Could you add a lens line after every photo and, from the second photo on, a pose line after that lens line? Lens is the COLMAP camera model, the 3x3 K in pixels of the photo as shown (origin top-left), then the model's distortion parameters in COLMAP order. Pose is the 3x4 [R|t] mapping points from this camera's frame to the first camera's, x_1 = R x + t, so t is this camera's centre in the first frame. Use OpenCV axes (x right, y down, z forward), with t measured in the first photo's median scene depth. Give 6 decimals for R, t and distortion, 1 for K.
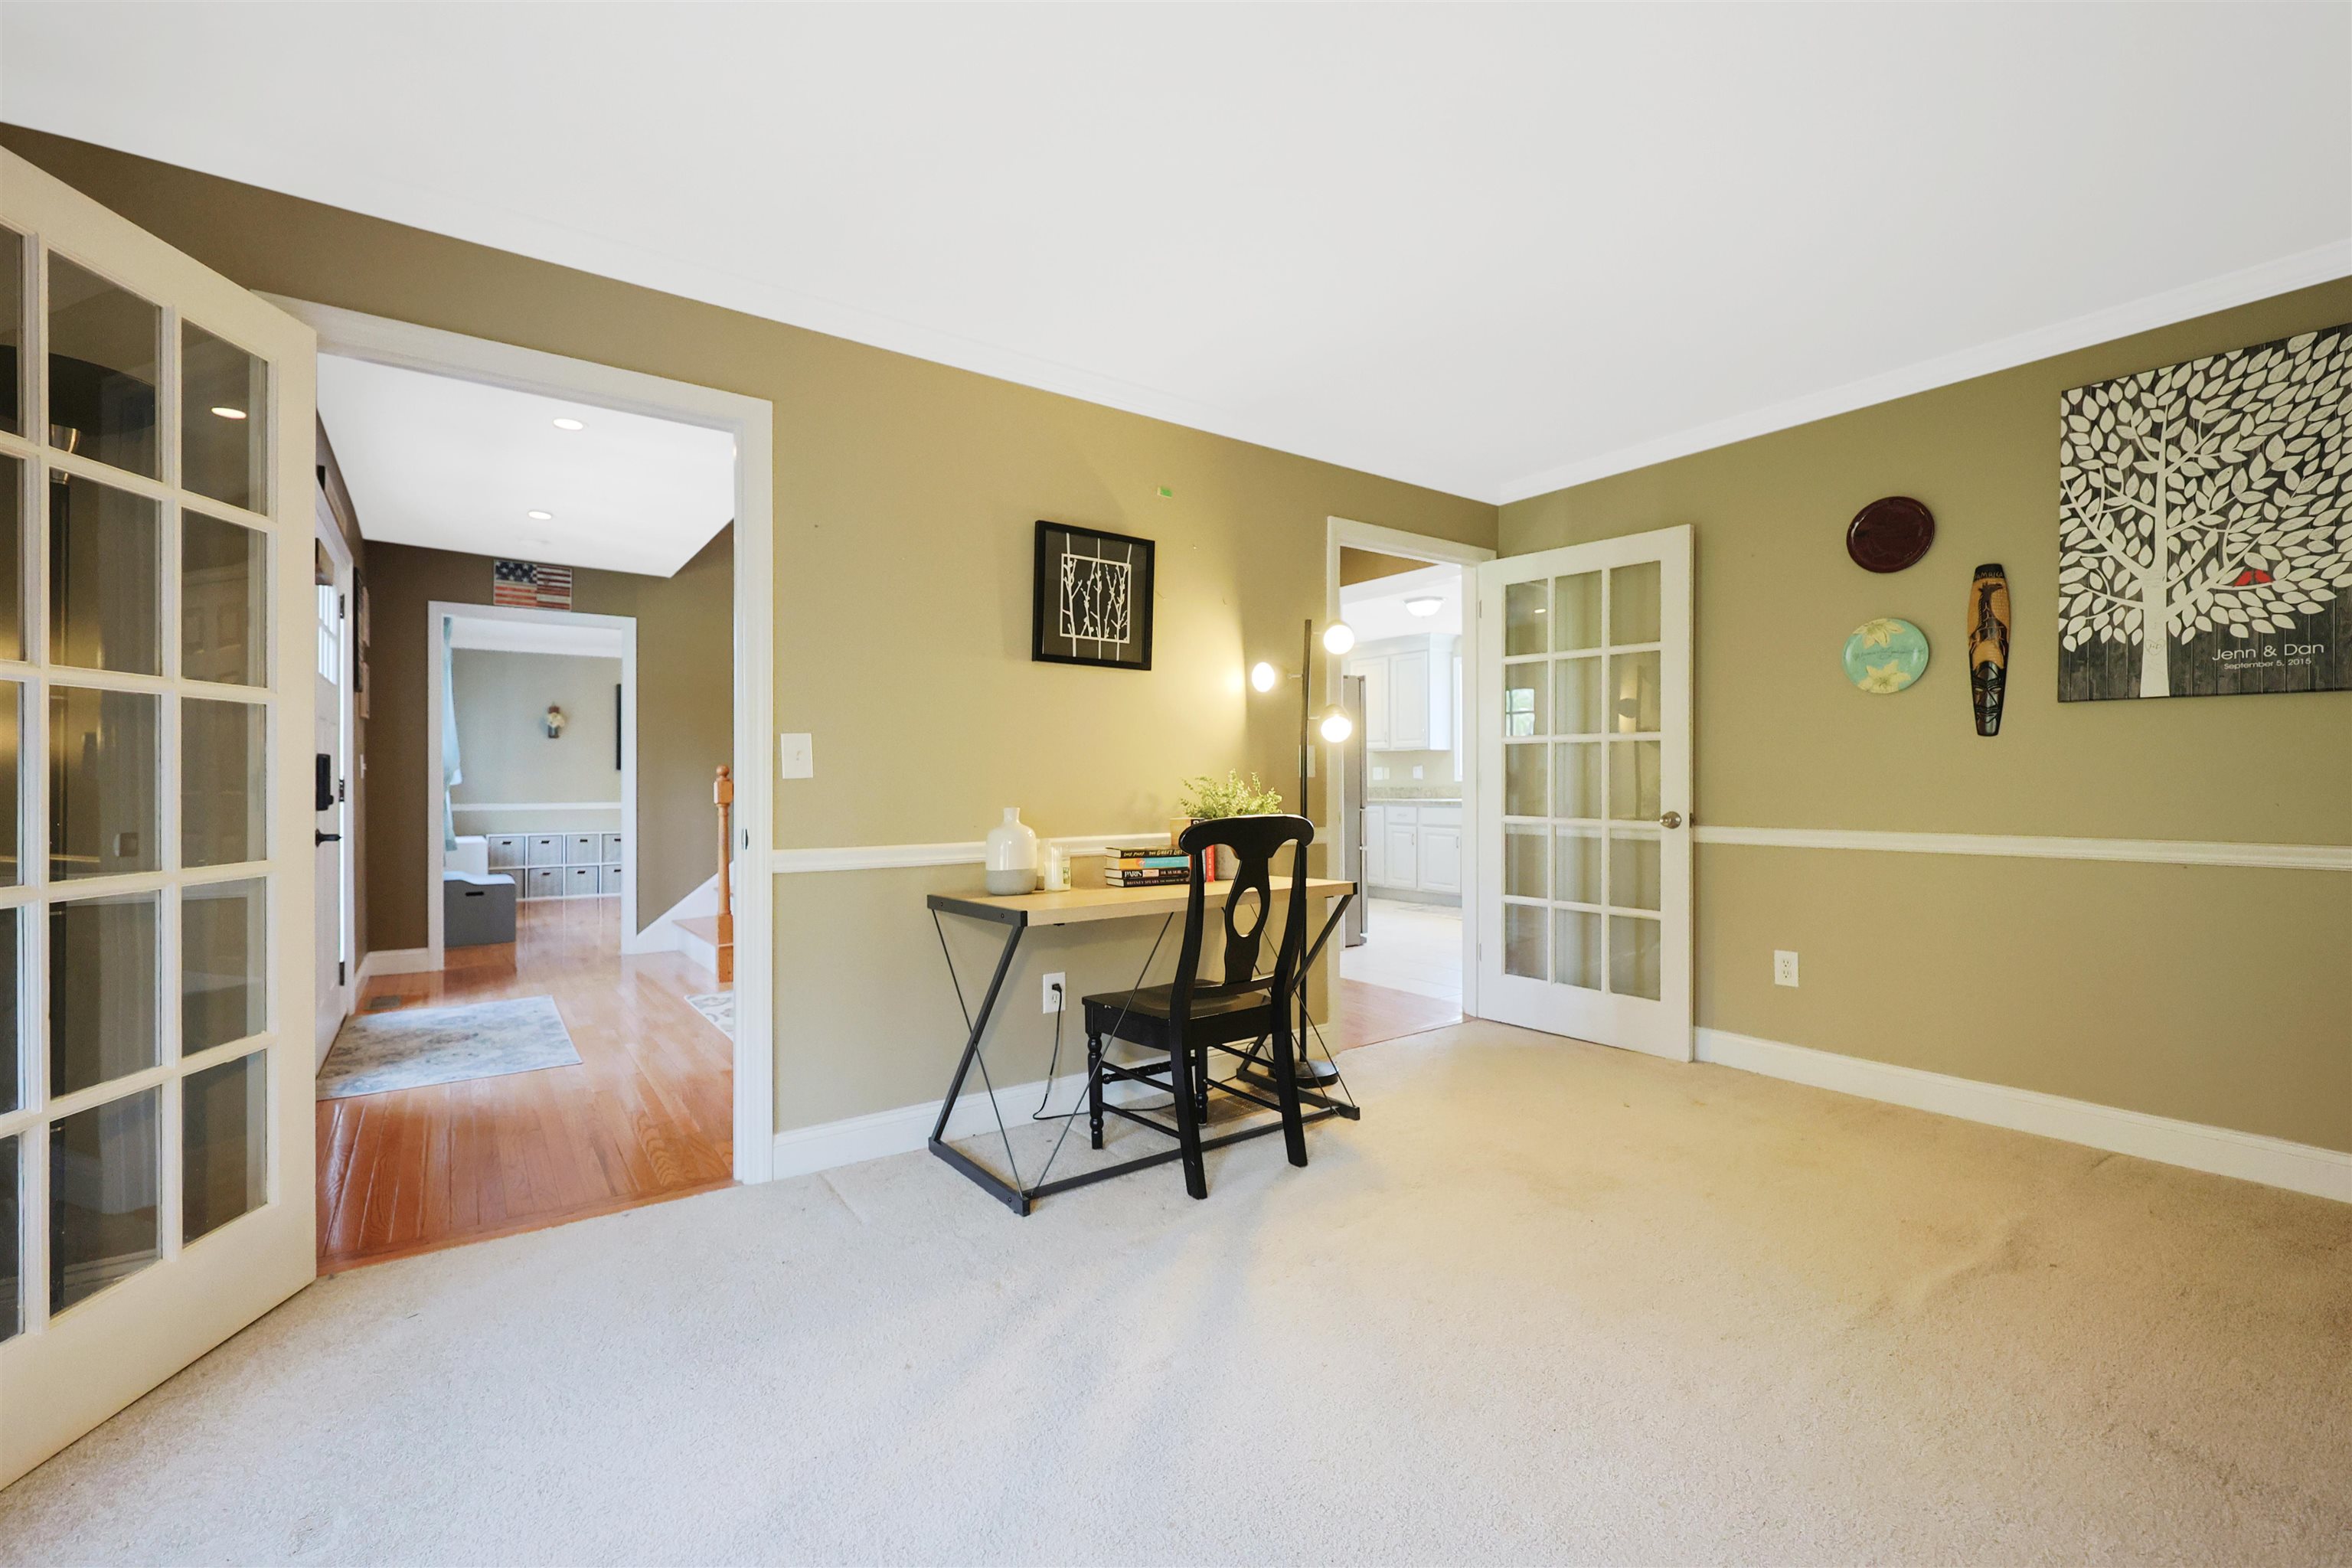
lens RADIAL K [[1003.0, 0, 1176.0], [0, 1003.0, 784.0], [0, 0, 1]] dist [-0.010492, -0.000025]
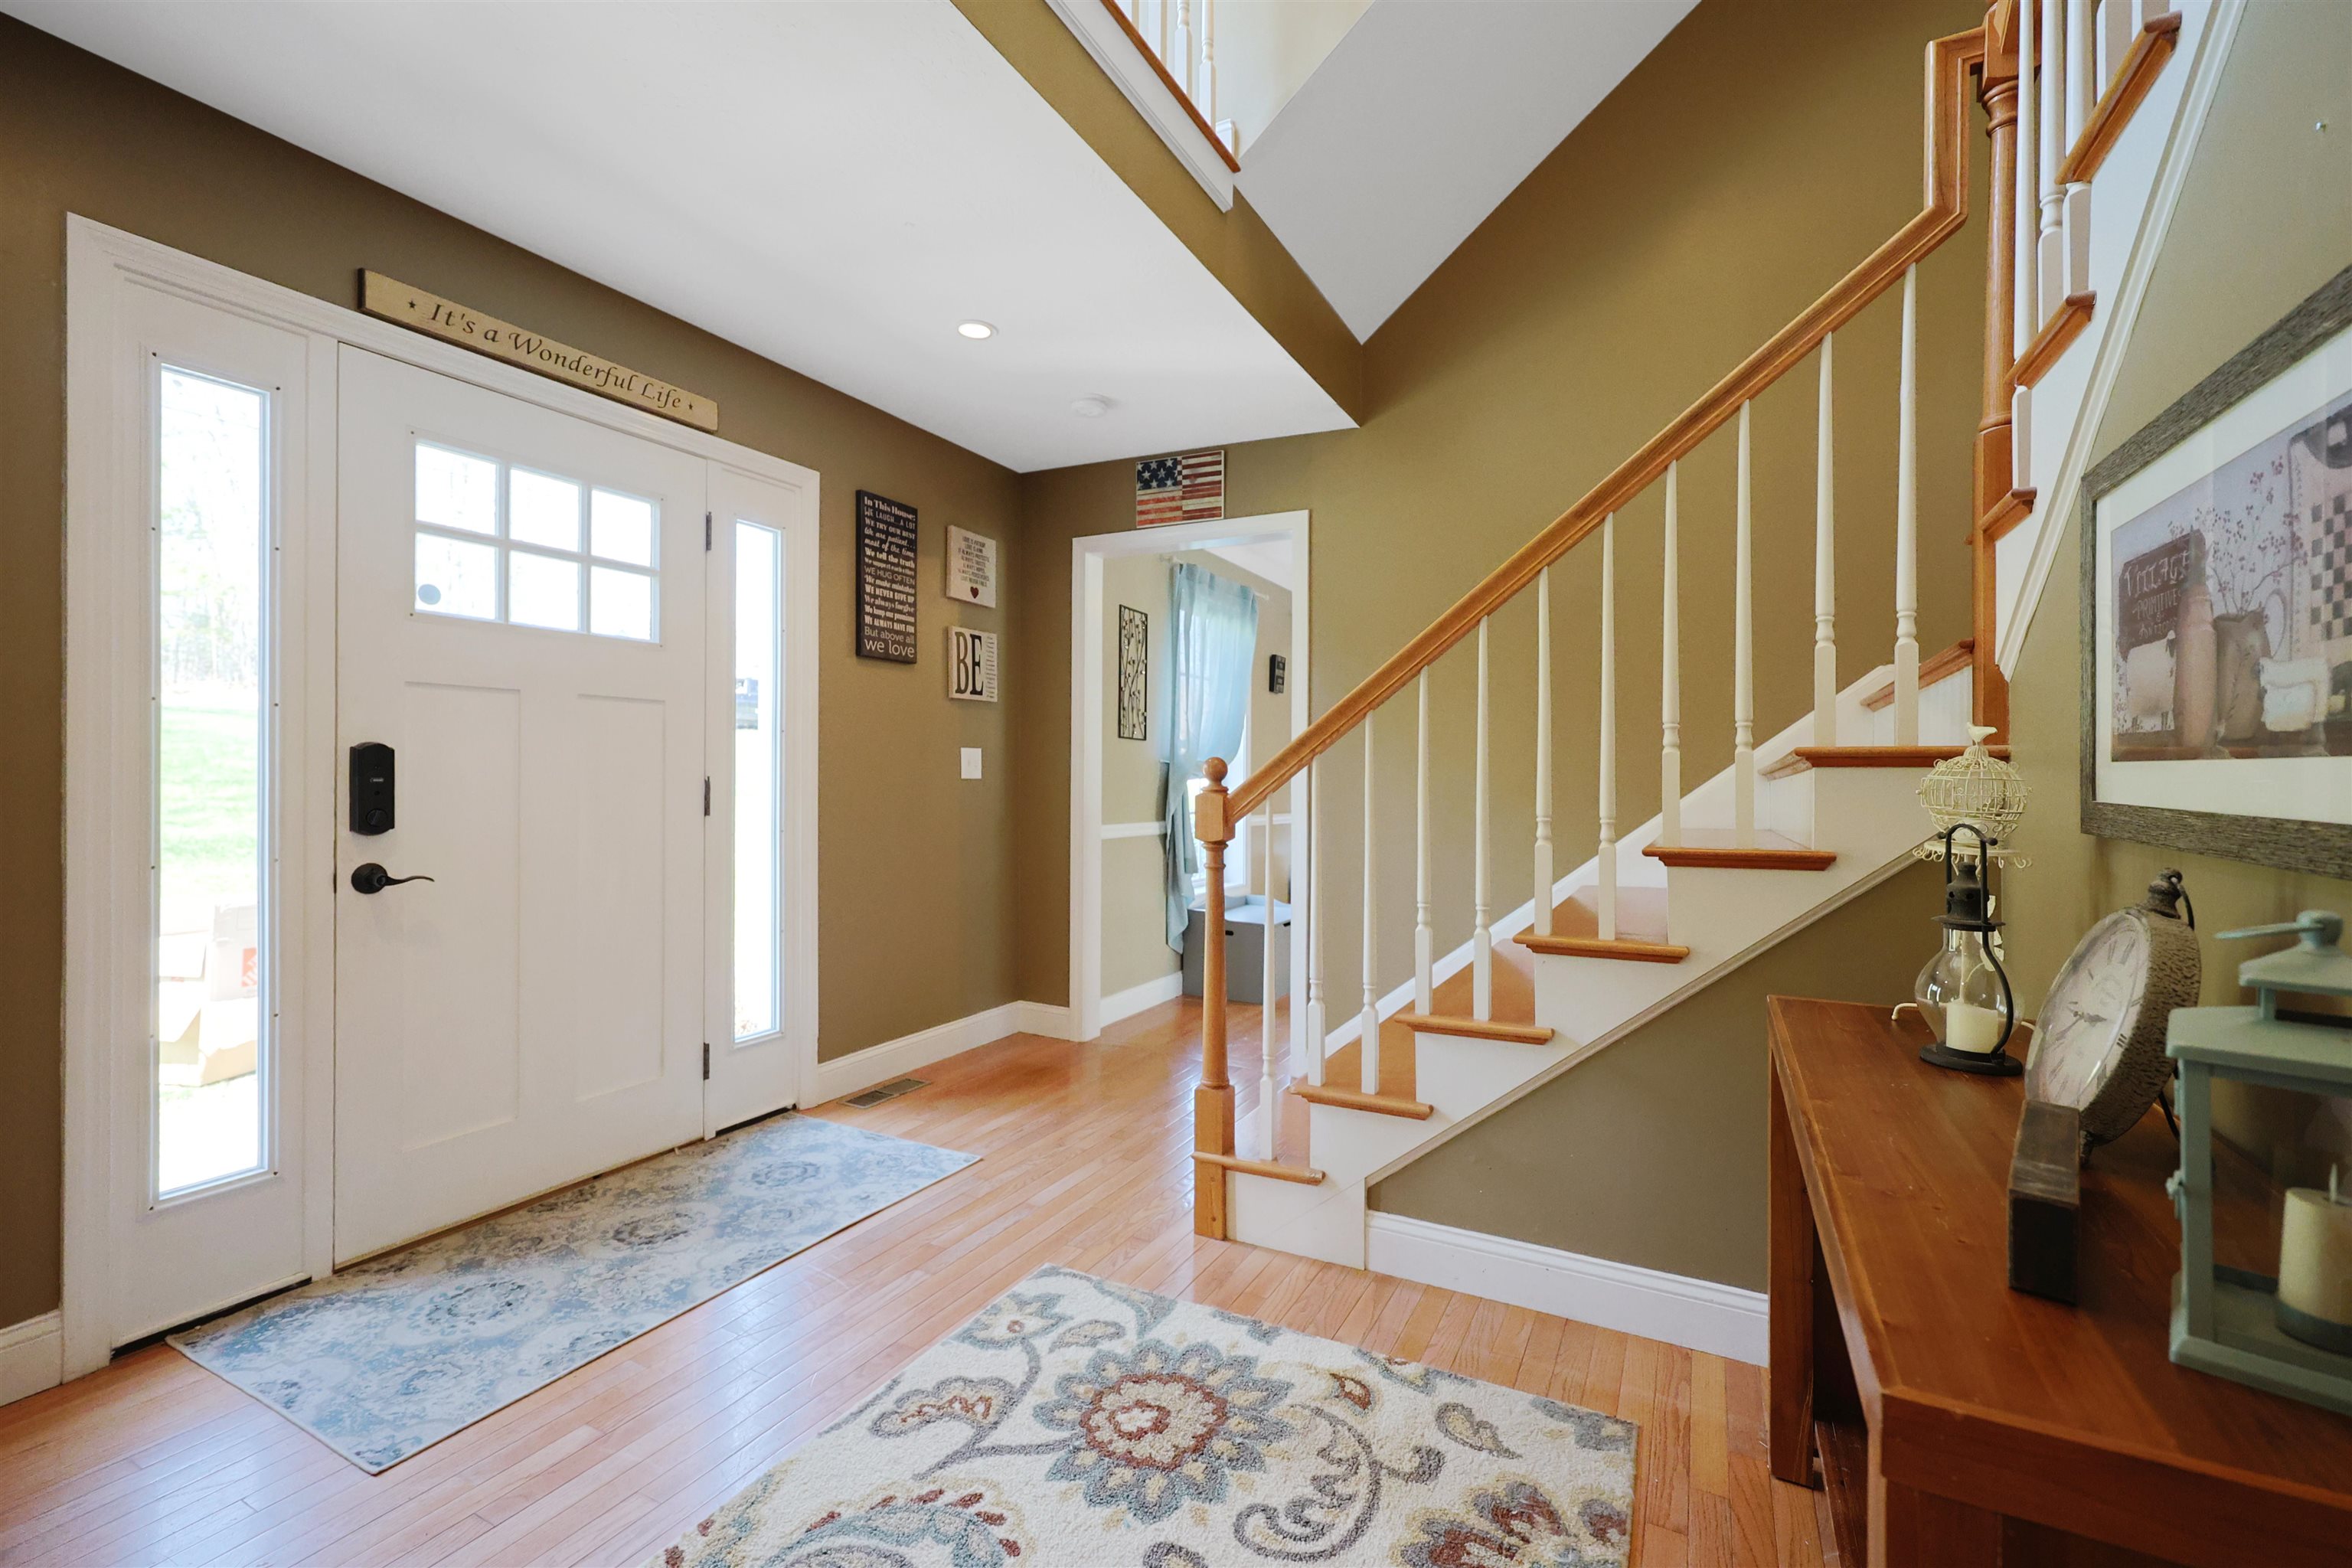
lens RADIAL K [[998.0, 0, 1176.0], [0, 998.0, 784.0], [0, 0, 1]] dist [0.001936, 0.000116]
pose [[0.443317, 0.014337, -0.896250, -0.046293], [-0.013588, 0.999865, 0.009273, -0.008961], [0.896262, 0.008068, 0.443452, 0.669036]]
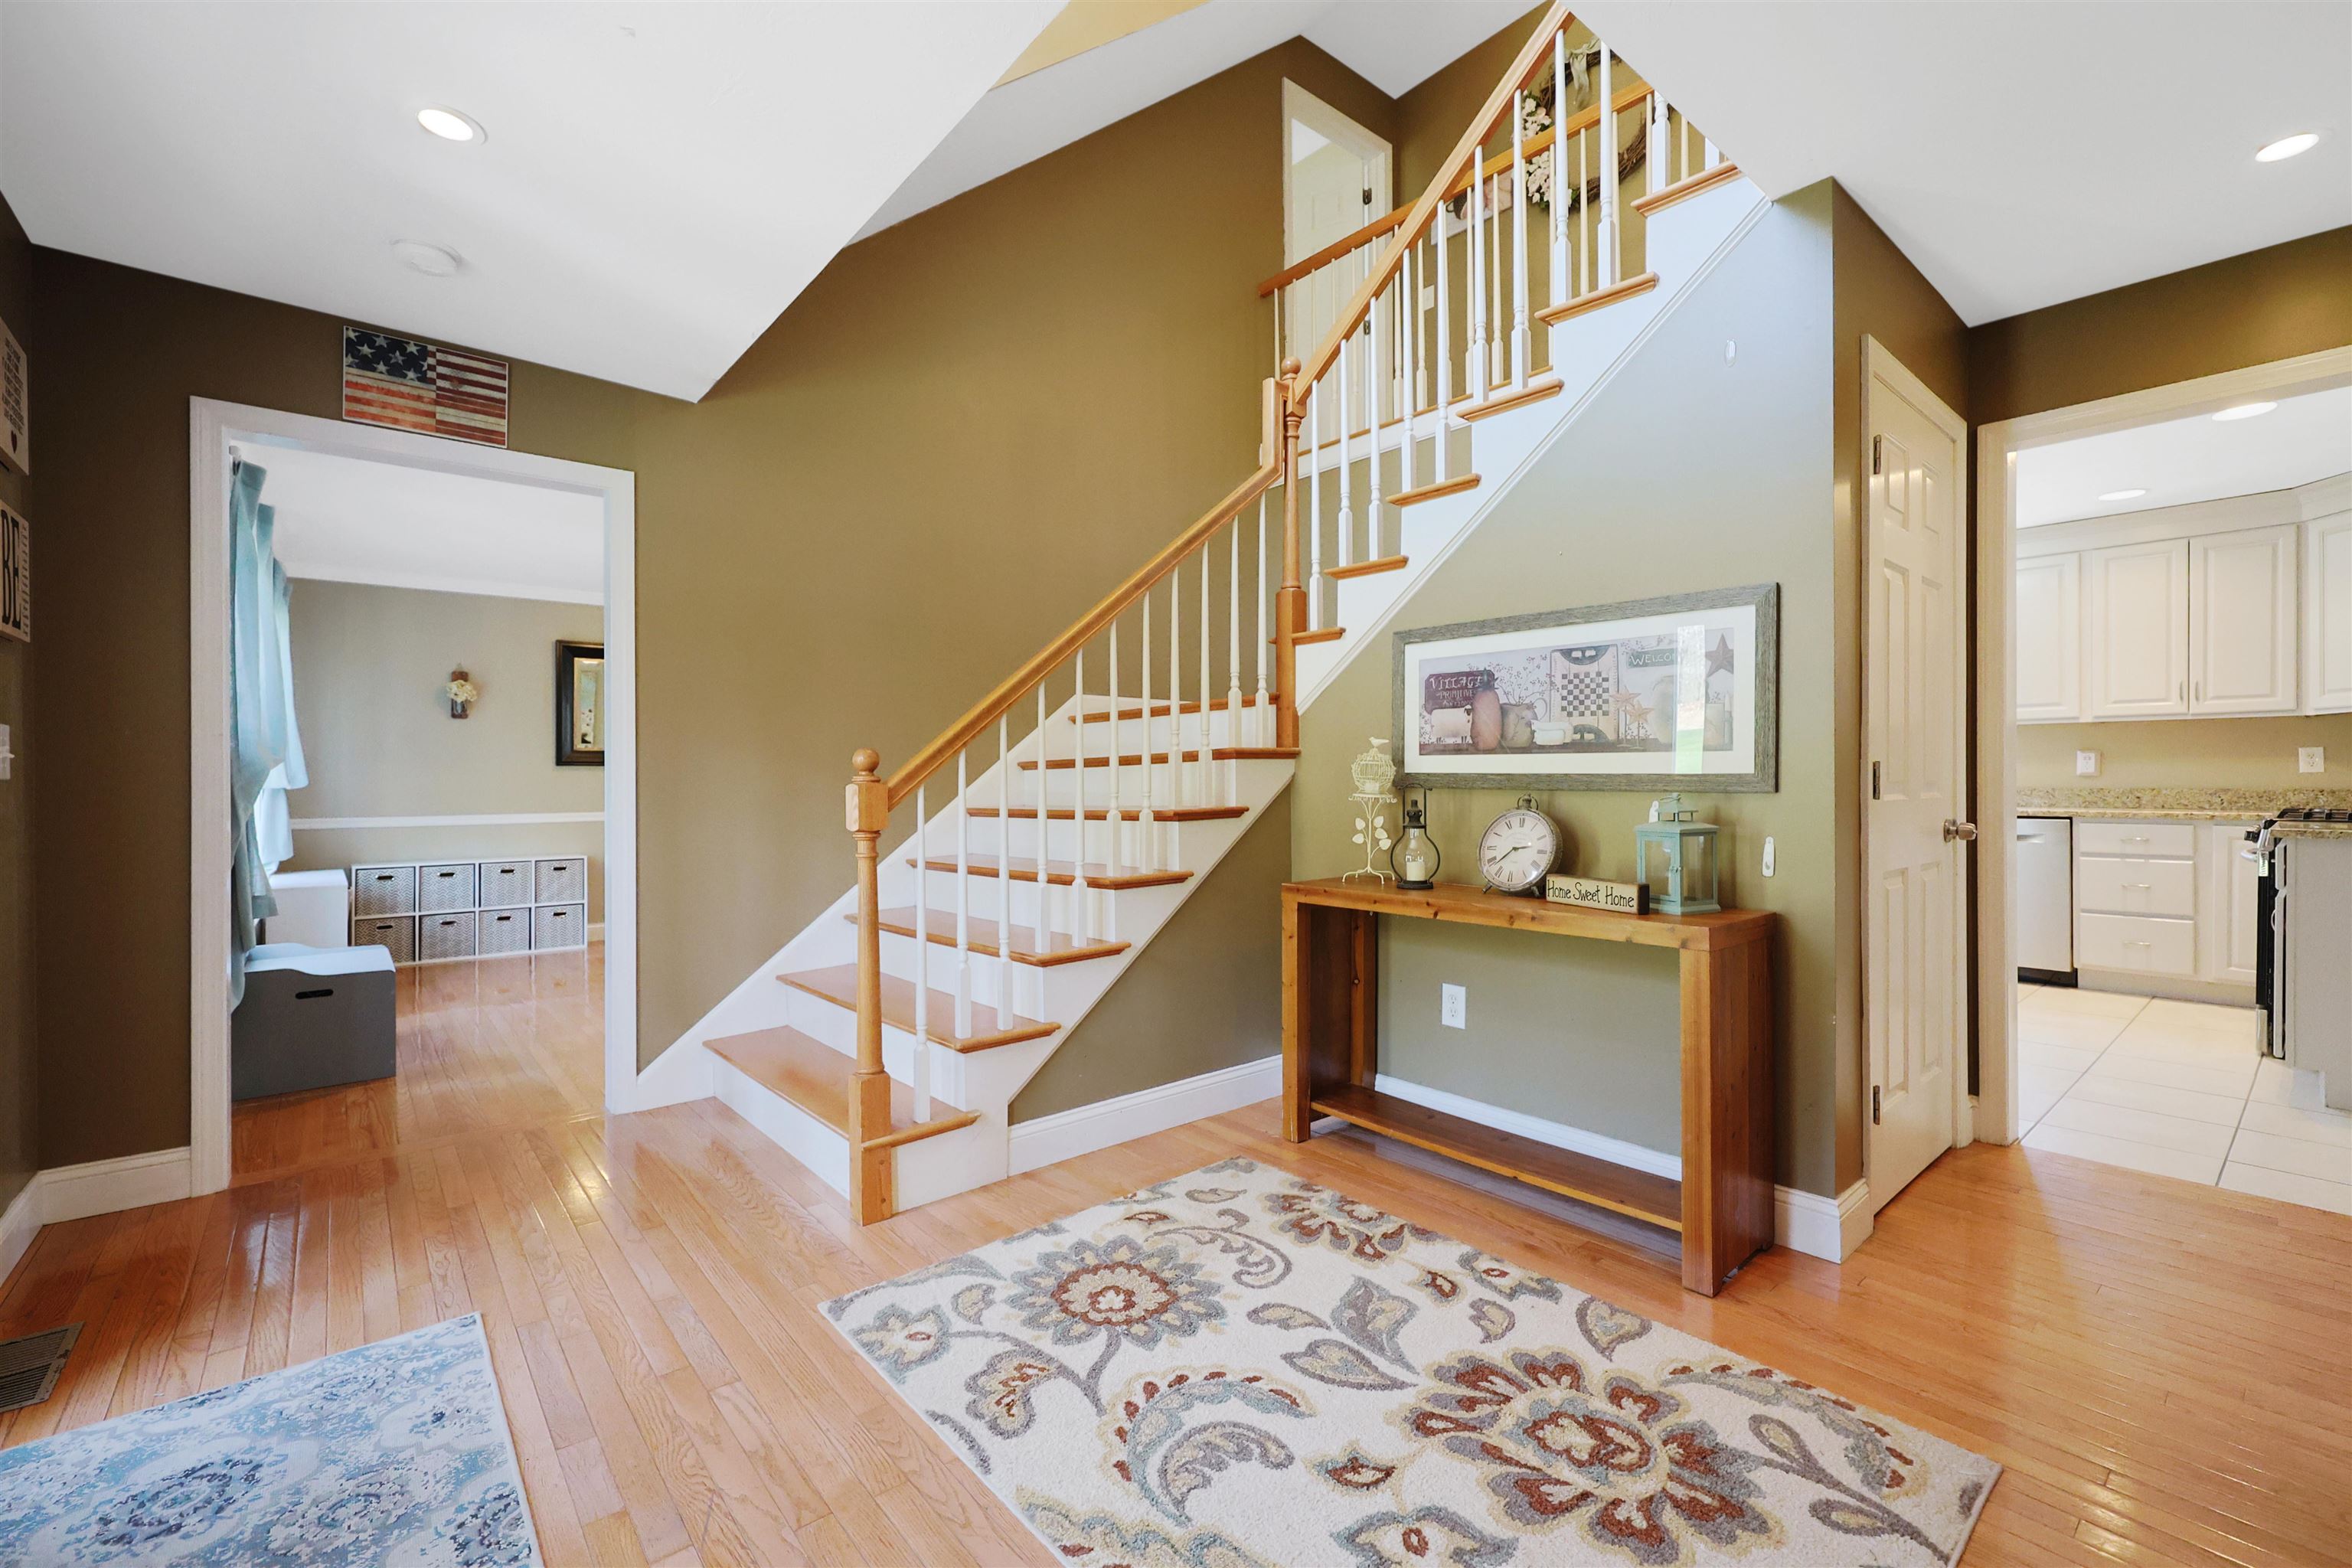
lens RADIAL K [[1005.6, 0, 1173.1], [0, 1005.6, 778.8], [0, 0, 1]] dist [0.000957, 0.000151]
pose [[0.997738, -0.004047, 0.067101, -0.293377], [0.004183, 0.999989, -0.001876, -0.002702], [-0.067093, 0.002152, 0.997744, 0.452534]]
